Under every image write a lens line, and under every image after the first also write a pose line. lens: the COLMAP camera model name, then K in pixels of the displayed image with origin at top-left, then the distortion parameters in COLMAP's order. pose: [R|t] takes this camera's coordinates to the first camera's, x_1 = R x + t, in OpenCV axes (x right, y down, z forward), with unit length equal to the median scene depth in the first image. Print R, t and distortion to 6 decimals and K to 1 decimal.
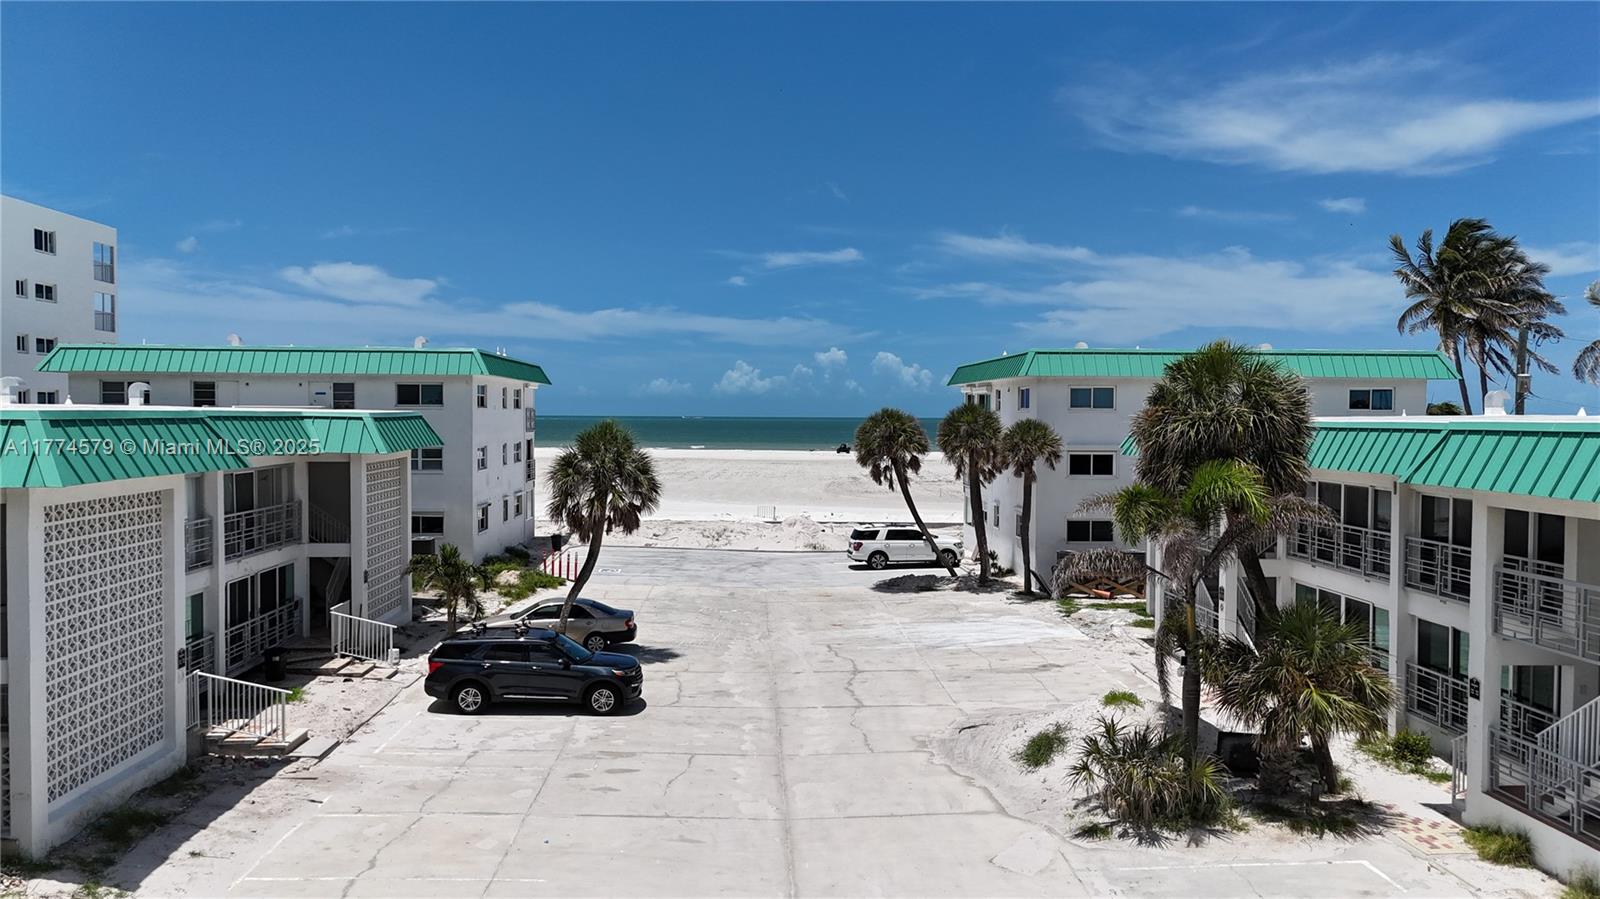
lens RADIAL K [[1176.4, 0, 813.1], [0, 1176.4, 451.4], [0, 0, 1]] dist [0.079611, -0.075007]
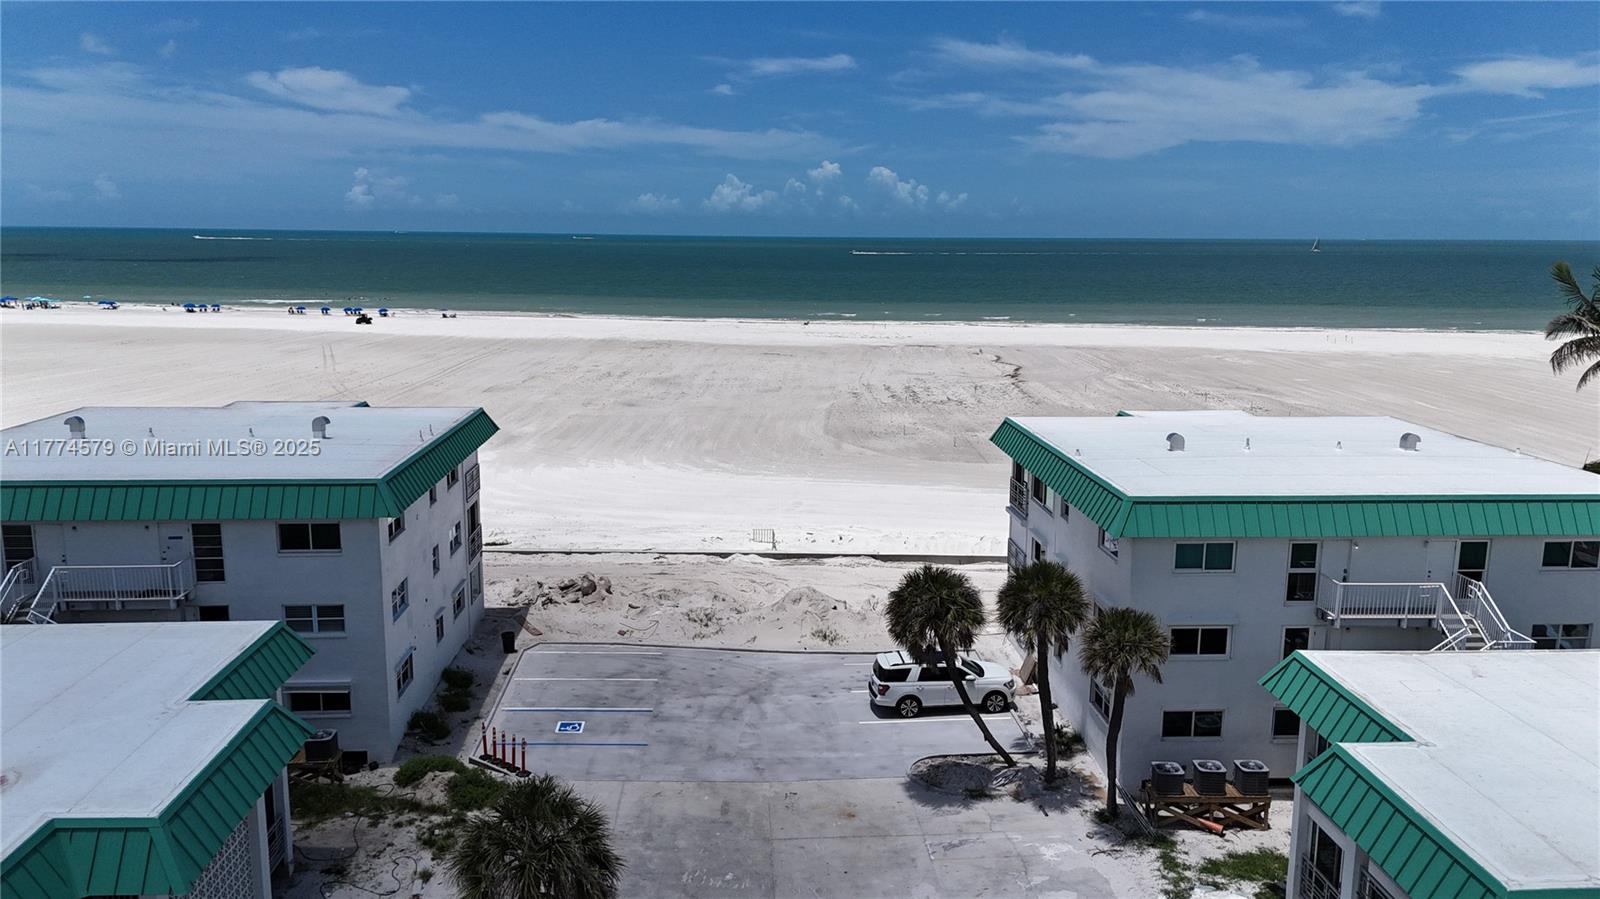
lens RADIAL K [[1176.4, 0, 811.2], [0, 1176.4, 453.8], [0, 0, 1]] dist [0.079611, -0.075007]
pose [[0.999967, 0.002752, 0.007599, -0.019786], [-0.003890, 0.988056, 0.154049, -0.229214], [-0.007084, -0.154074, 0.988034, 0.273369]]
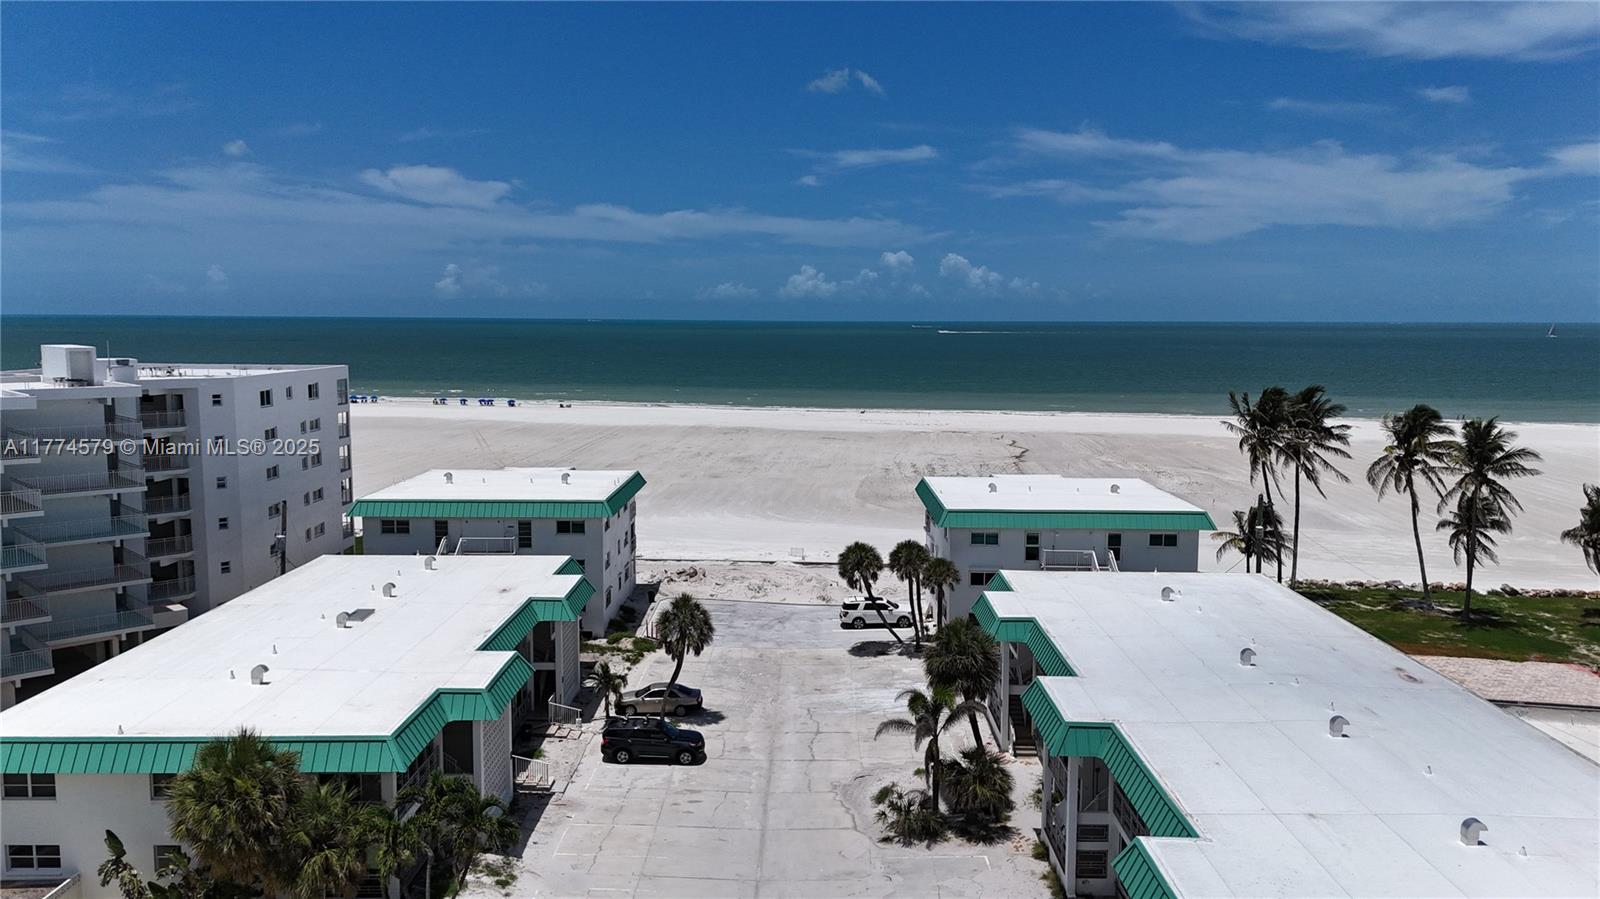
lens RADIAL K [[1176.4, 0, 817.3], [0, 1176.4, 452.9], [0, 0, 1]] dist [0.079611, -0.075007]
pose [[0.998396, 0.007437, -0.056127, 0.099403], [-0.002661, 0.996403, 0.084698, -0.301490], [0.056555, -0.084413, 0.994825, -0.606442]]
